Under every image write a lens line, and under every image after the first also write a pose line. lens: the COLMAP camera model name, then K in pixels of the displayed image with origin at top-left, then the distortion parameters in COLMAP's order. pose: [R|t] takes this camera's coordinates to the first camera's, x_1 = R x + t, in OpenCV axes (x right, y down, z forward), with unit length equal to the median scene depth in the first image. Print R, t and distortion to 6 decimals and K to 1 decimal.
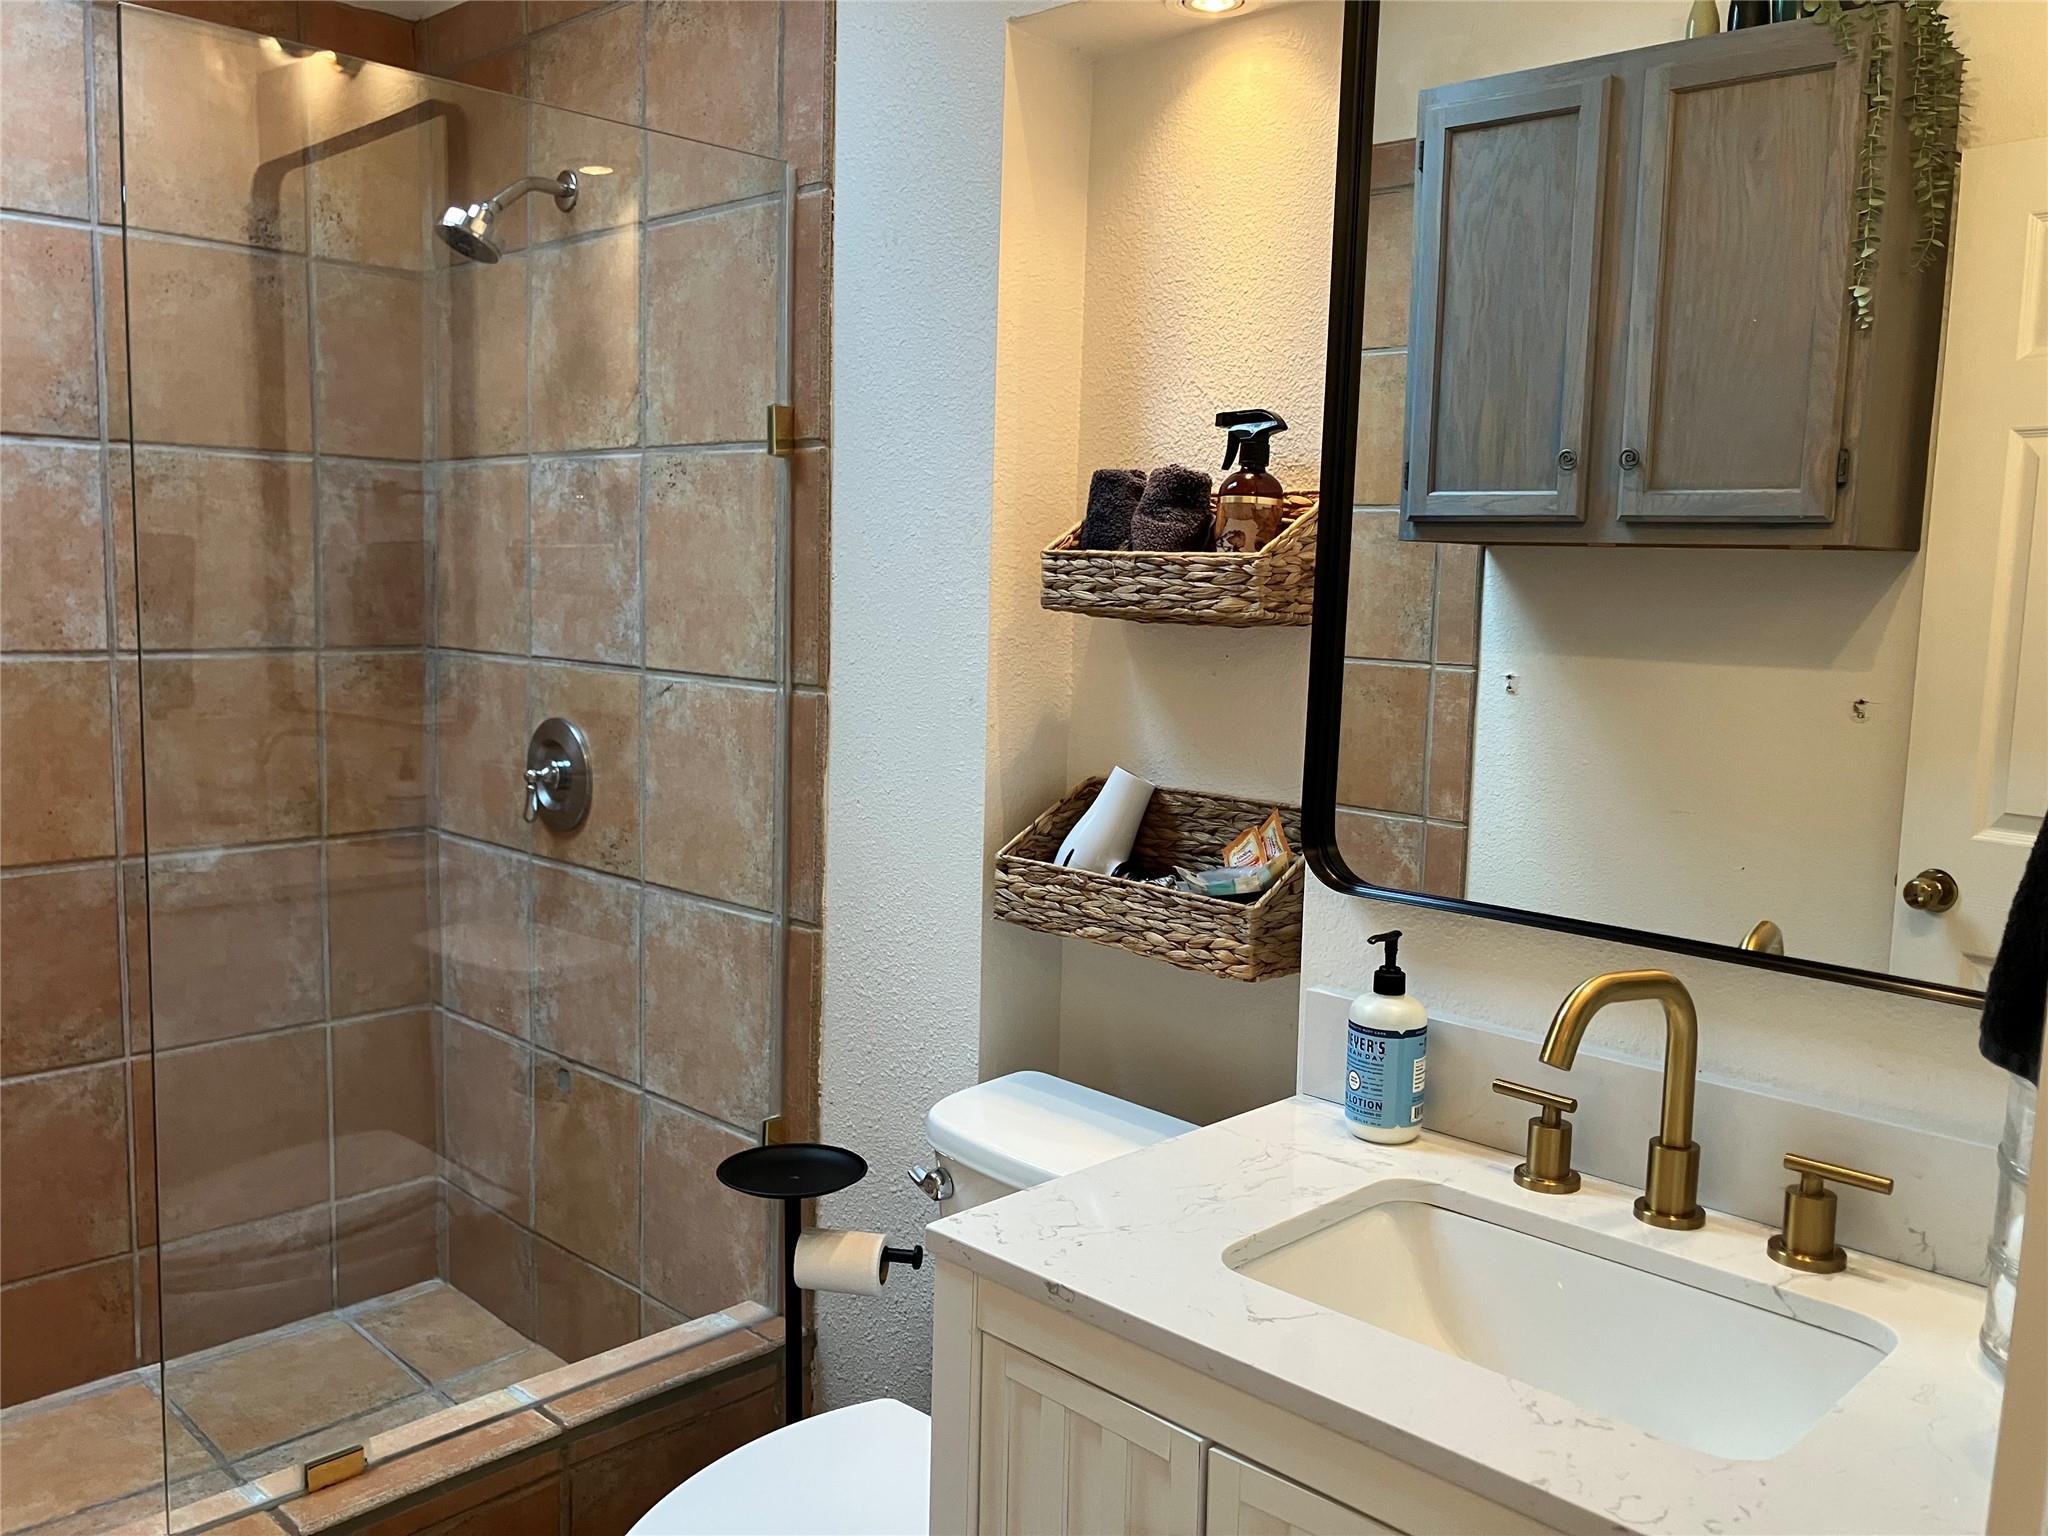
lens RADIAL K [[1698.1, 0, 1037.4], [0, 1698.1, 769.3], [0, 0, 1]] dist [0.033995, -0.064141]
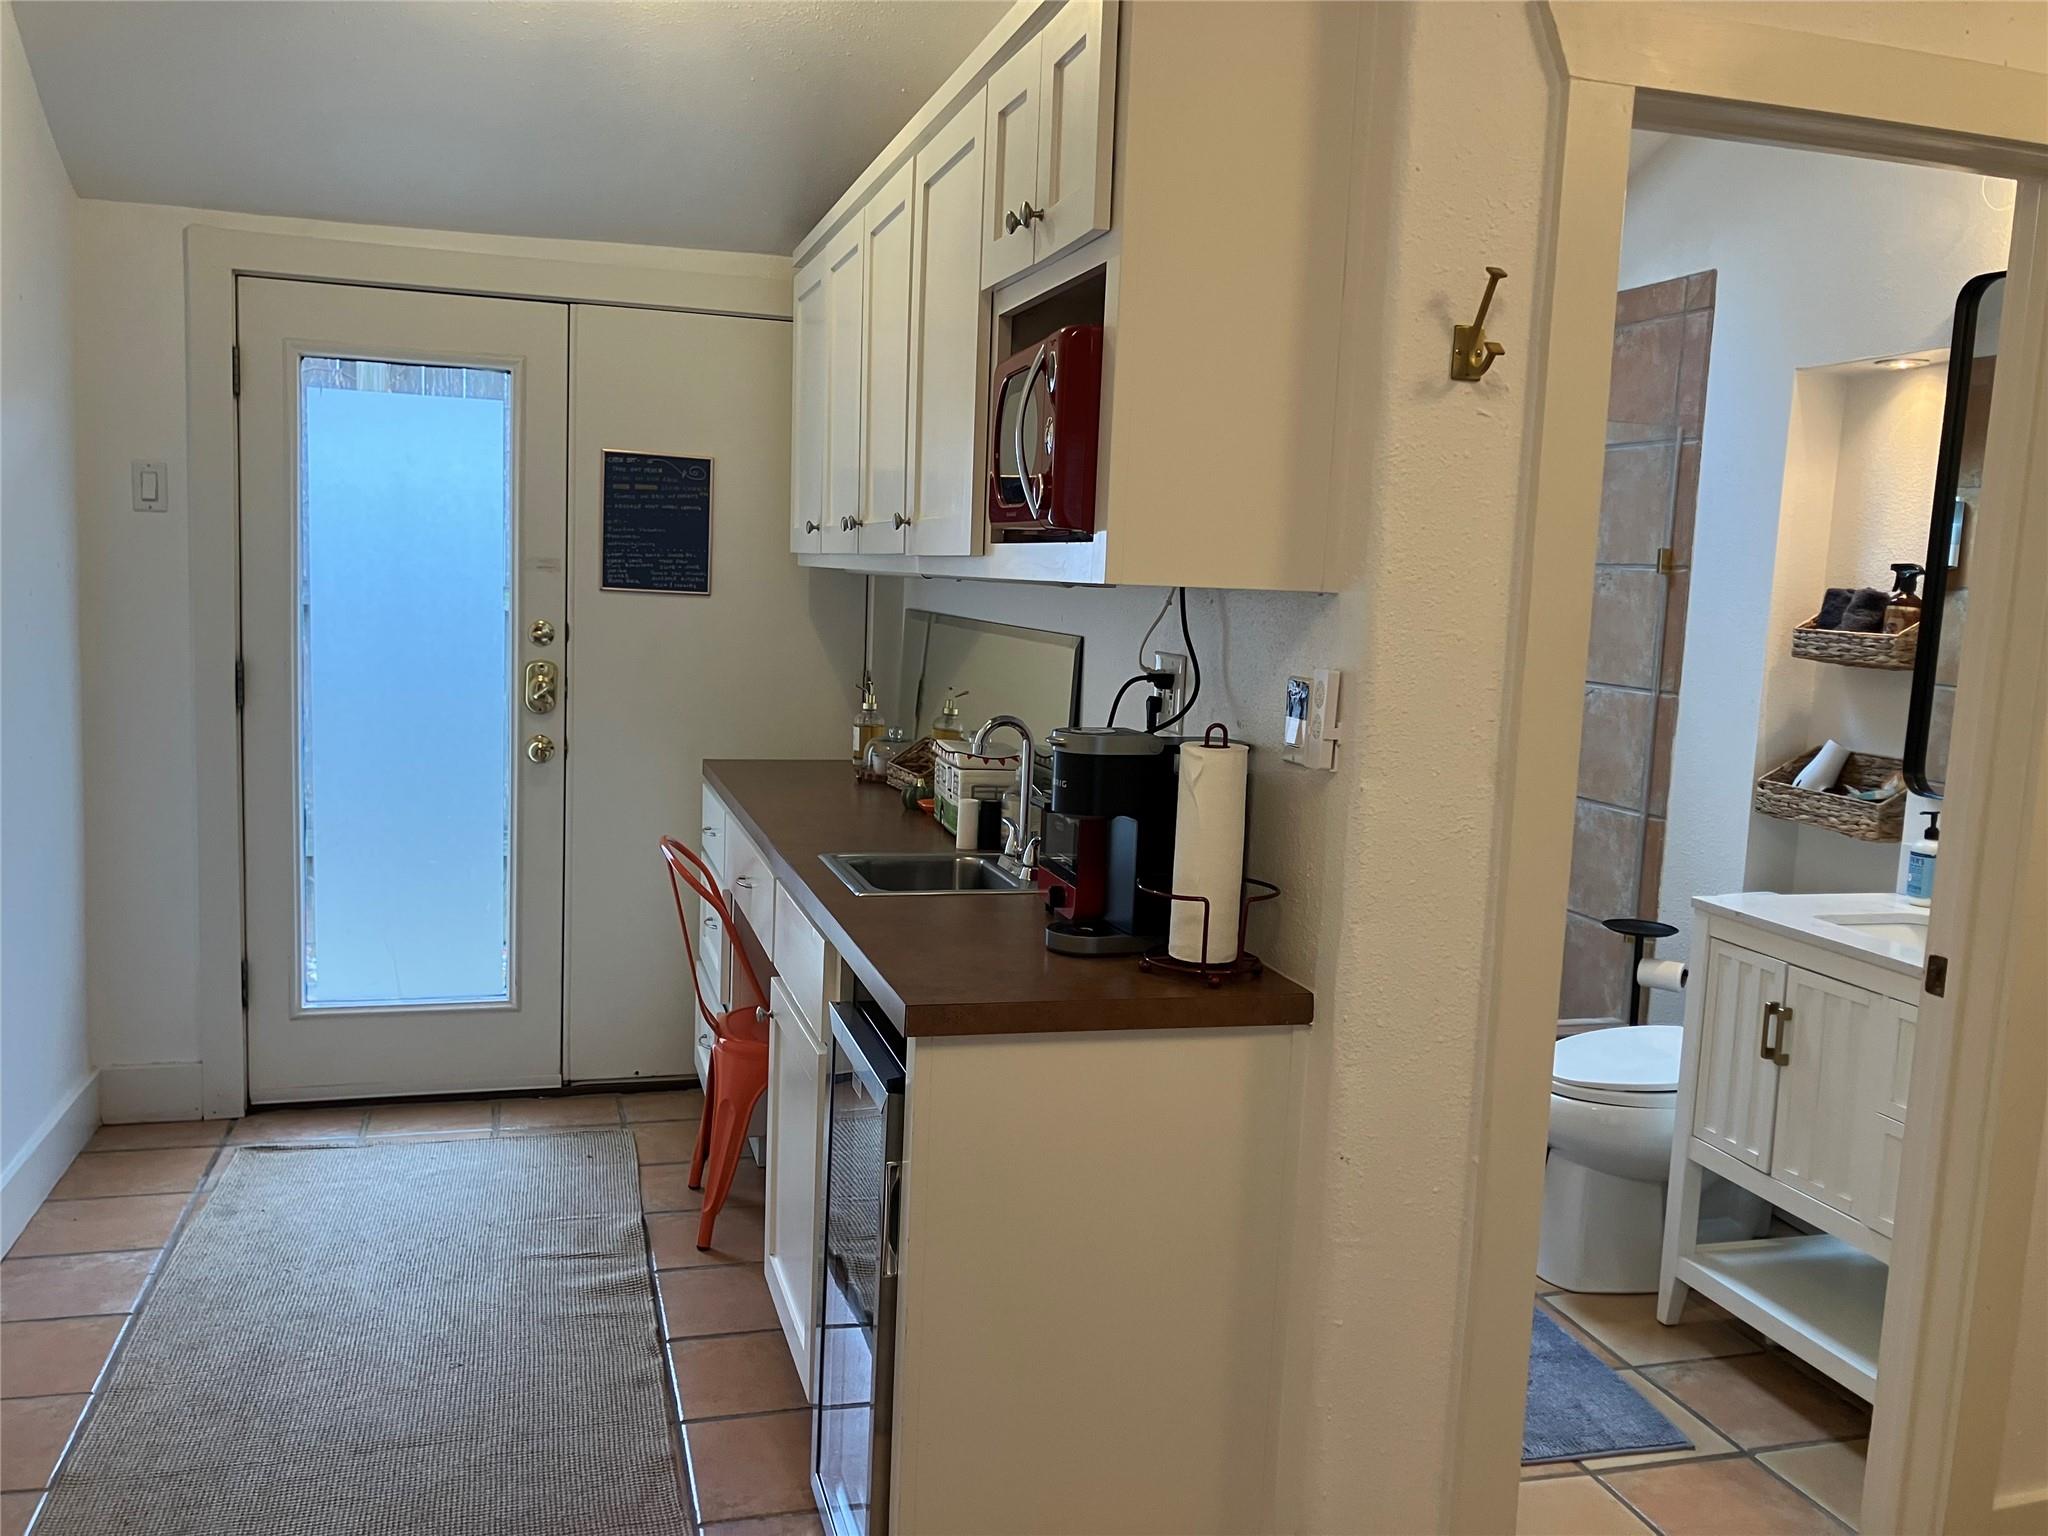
lens RADIAL K [[1698.1, 0, 1037.4], [0, 1698.1, 769.3], [0, 0, 1]] dist [0.033995, -0.064141]
pose [[0.871896, 0.070468, -0.484595, 0.165375], [-0.078517, 0.996906, 0.003696, 0.078184], [0.483356, 0.034826, 0.874731, -0.930144]]
